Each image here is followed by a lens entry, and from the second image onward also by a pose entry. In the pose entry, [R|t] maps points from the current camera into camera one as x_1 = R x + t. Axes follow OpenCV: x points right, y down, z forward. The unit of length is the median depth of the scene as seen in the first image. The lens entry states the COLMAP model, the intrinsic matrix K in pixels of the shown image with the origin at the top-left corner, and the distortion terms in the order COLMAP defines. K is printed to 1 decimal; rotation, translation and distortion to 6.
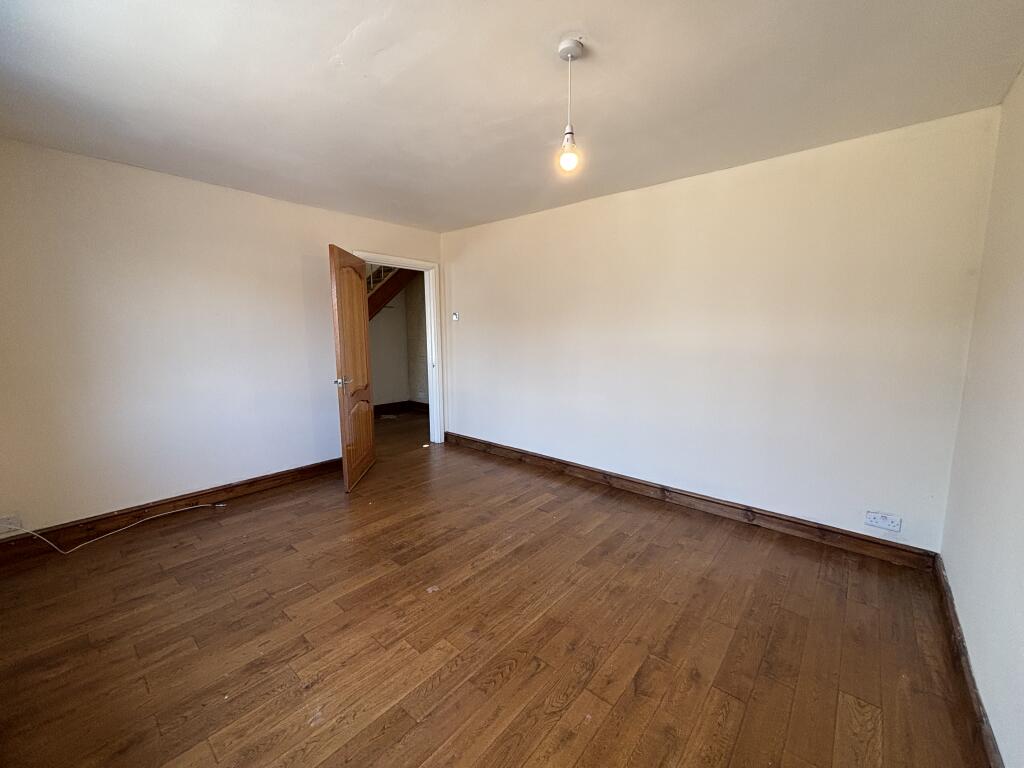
lens RADIAL K [[413.2, 0, 512.5], [0, 413.2, 380.9], [0, 0, 1]] dist [-0.000353, -0.000004]
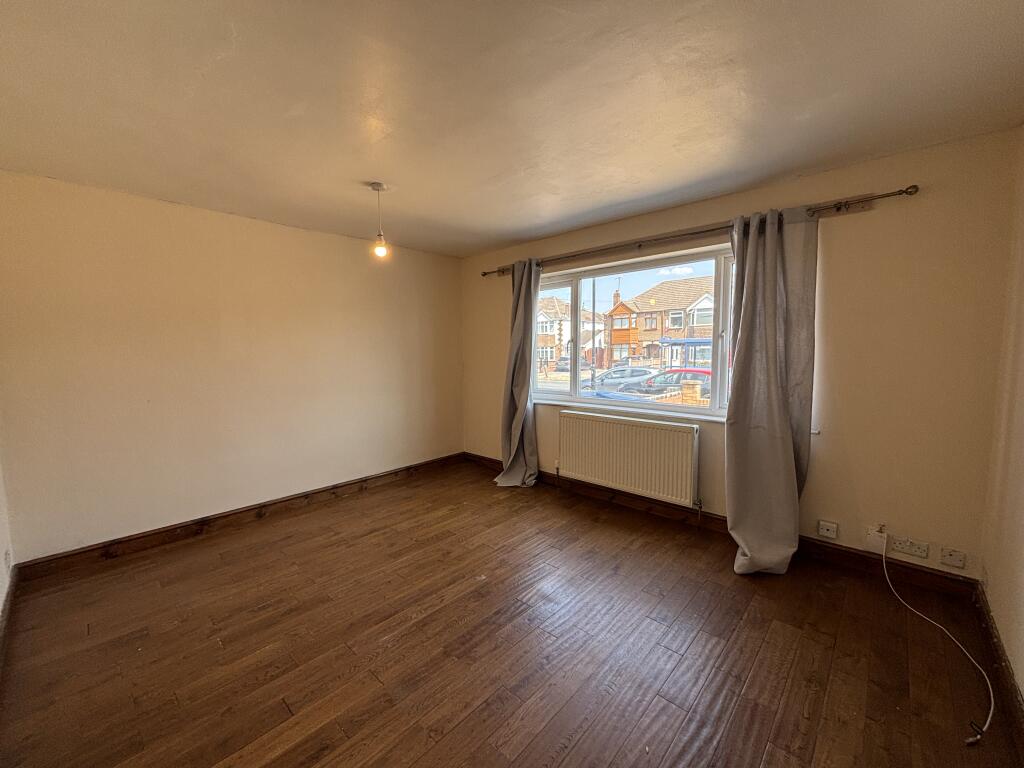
lens RADIAL K [[413.2, 0, 511.0], [0, 413.2, 379.6], [0, 0, 1]] dist [-0.000353, -0.000004]
pose [[-0.999150, 0.002131, 0.041159, -0.385813], [0.010499, 0.978874, 0.204197, -0.321049], [-0.039855, 0.204455, -0.978064, 2.383522]]
